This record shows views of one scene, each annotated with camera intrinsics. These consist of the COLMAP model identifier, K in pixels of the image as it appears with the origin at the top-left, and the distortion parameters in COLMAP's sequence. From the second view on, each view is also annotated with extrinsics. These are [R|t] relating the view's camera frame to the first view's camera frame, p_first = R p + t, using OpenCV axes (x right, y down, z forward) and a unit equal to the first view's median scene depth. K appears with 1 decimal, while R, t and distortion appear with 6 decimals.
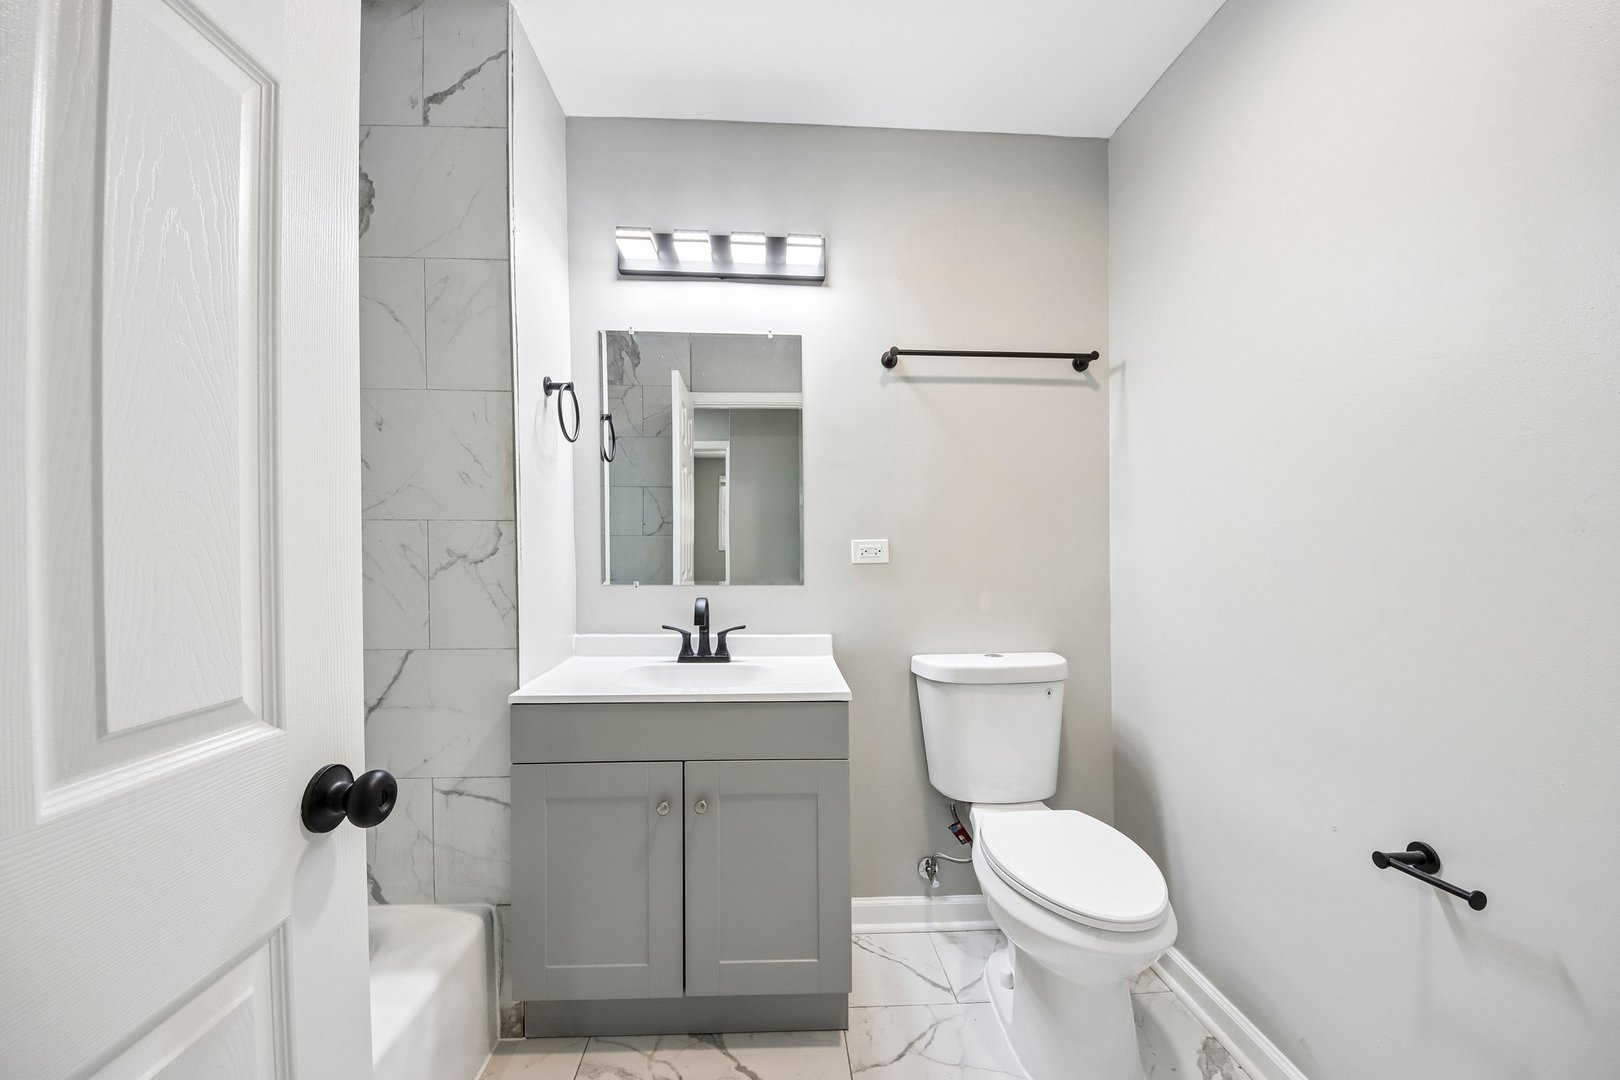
lens RADIAL K [[606.7, 0, 804.7], [0, 606.7, 552.3], [0, 0, 1]] dist [0.000937, -0.000694]
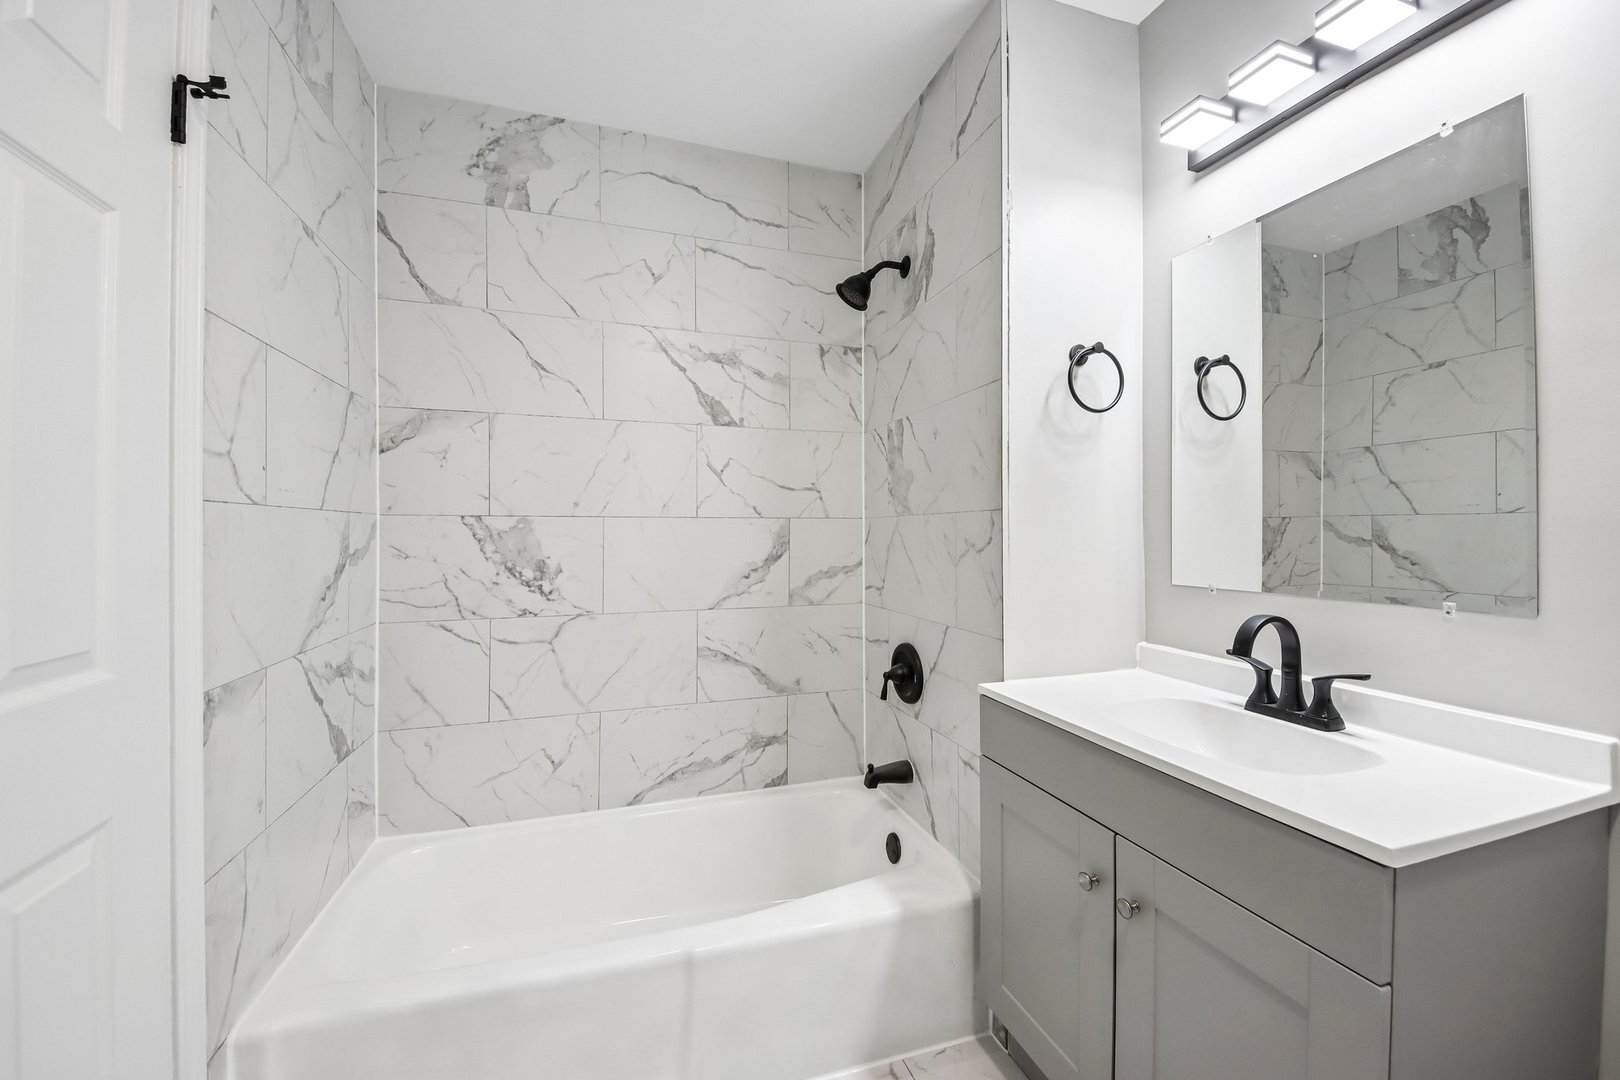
lens RADIAL K [[606.7, 0, 800.6], [0, 606.7, 529.4], [0, 0, 1]] dist [0.000937, -0.000694]
pose [[0.258977, -0.012305, -0.965805, 0.382420], [-0.000162, 0.999918, -0.012783, -0.006996], [0.965884, 0.003467, 0.258953, 0.431545]]
